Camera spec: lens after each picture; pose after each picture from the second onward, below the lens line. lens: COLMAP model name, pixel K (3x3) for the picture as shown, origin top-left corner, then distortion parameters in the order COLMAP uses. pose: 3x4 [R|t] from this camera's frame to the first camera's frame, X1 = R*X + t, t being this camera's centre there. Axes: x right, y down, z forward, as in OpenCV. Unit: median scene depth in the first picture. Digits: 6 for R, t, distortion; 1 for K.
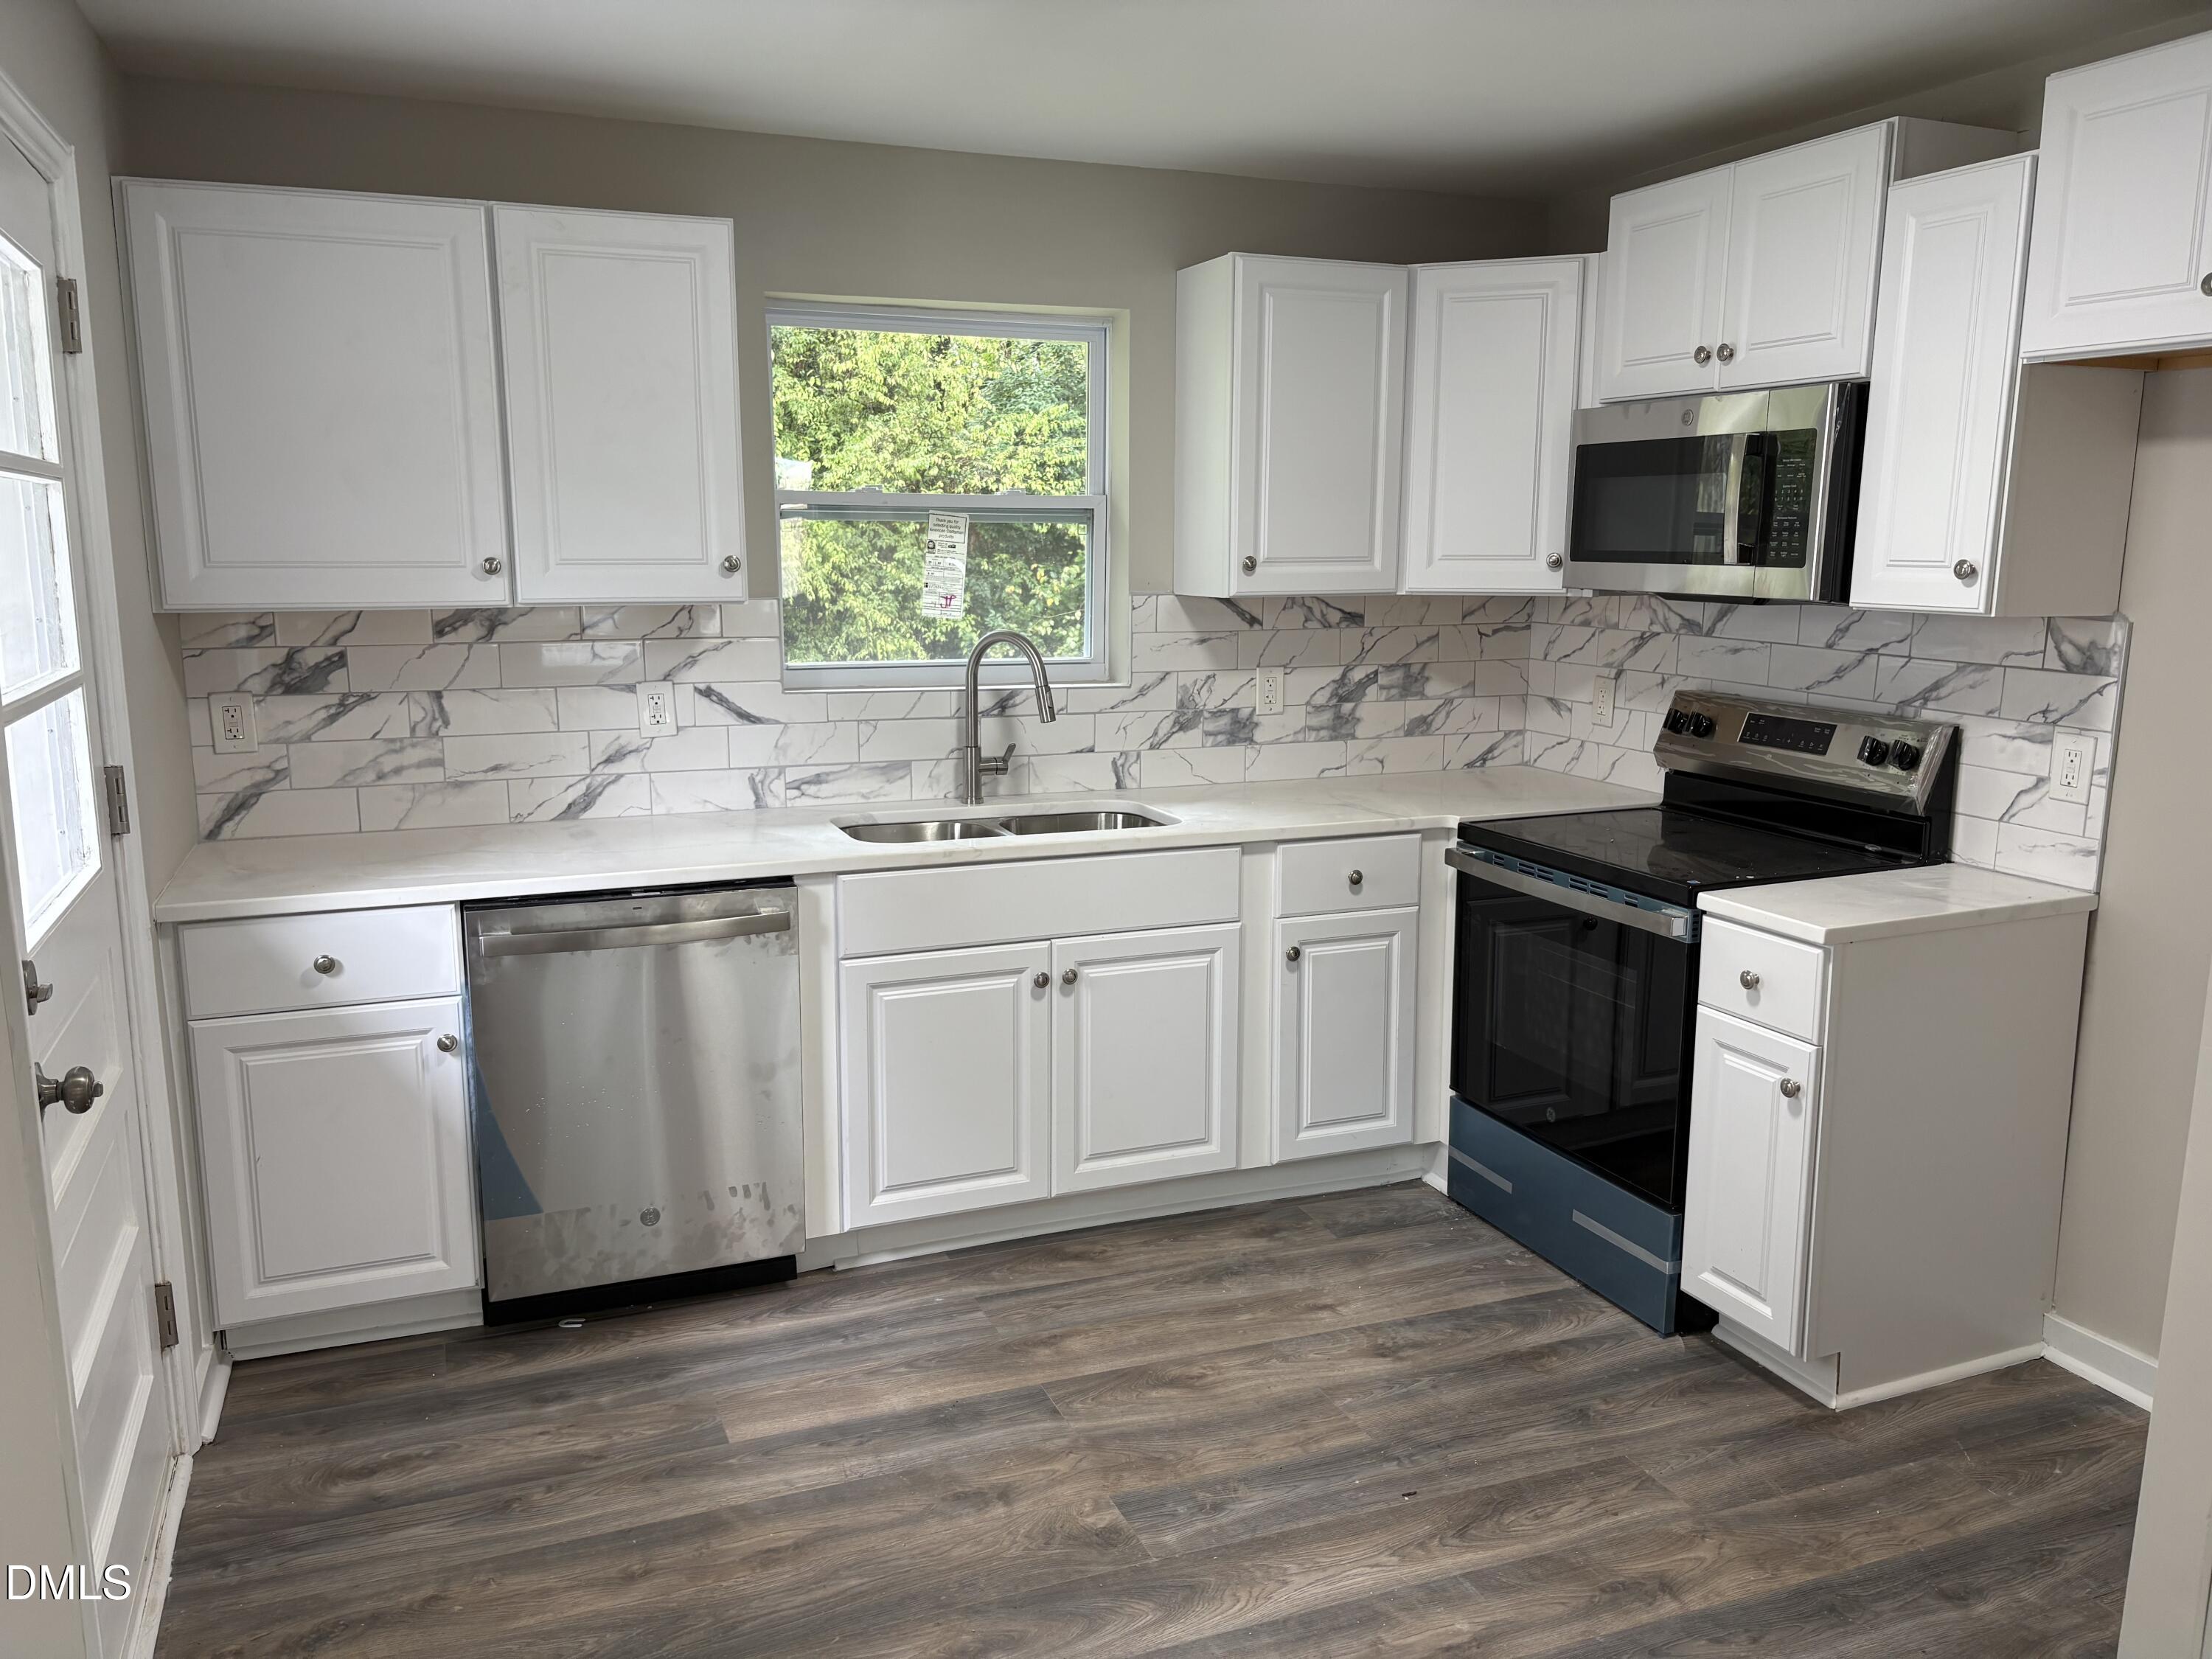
lens RADIAL K [[1673.6, 0, 1099.5], [0, 1673.6, 827.4], [0, 0, 1]] dist [0.042457, -0.047342]
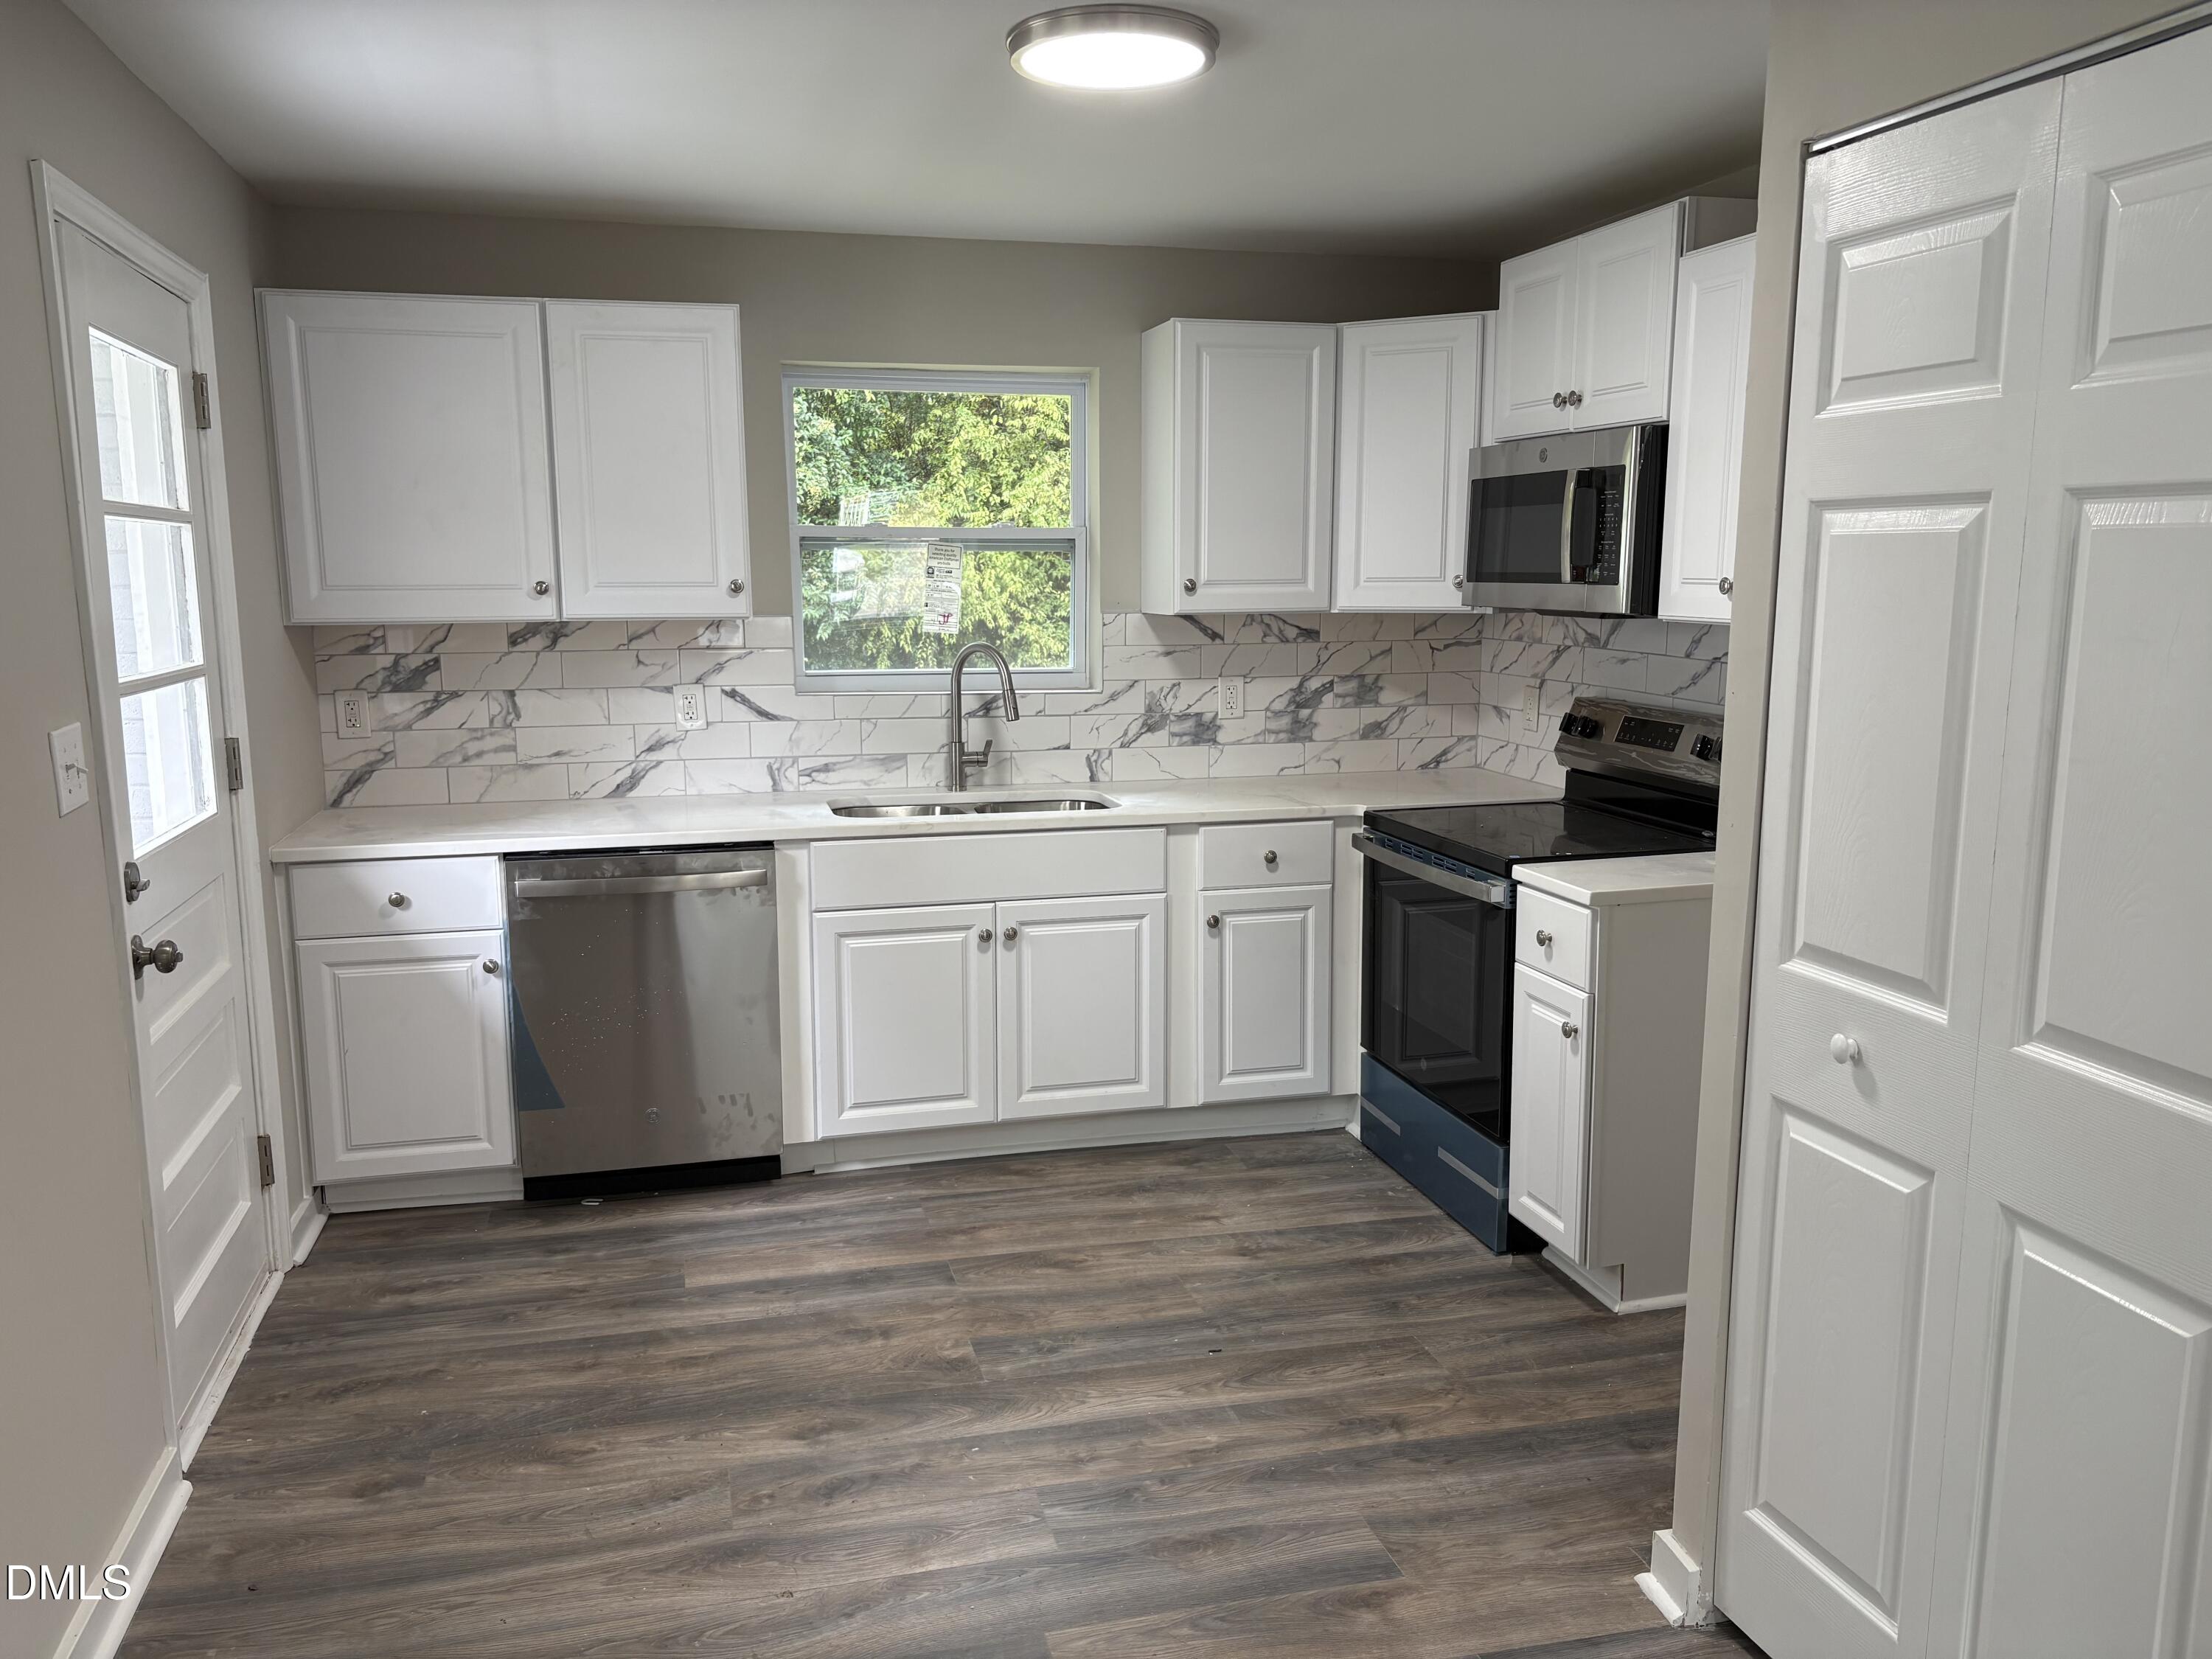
lens RADIAL K [[1673.6, 0, 1093.7], [0, 1673.6, 833.7], [0, 0, 1]] dist [0.042457, -0.047342]
pose [[0.991149, 0.015573, -0.131836, 0.210408], [-0.017408, 0.999767, -0.012784, 0.035233], [0.131606, 0.014966, 0.991189, -0.177996]]
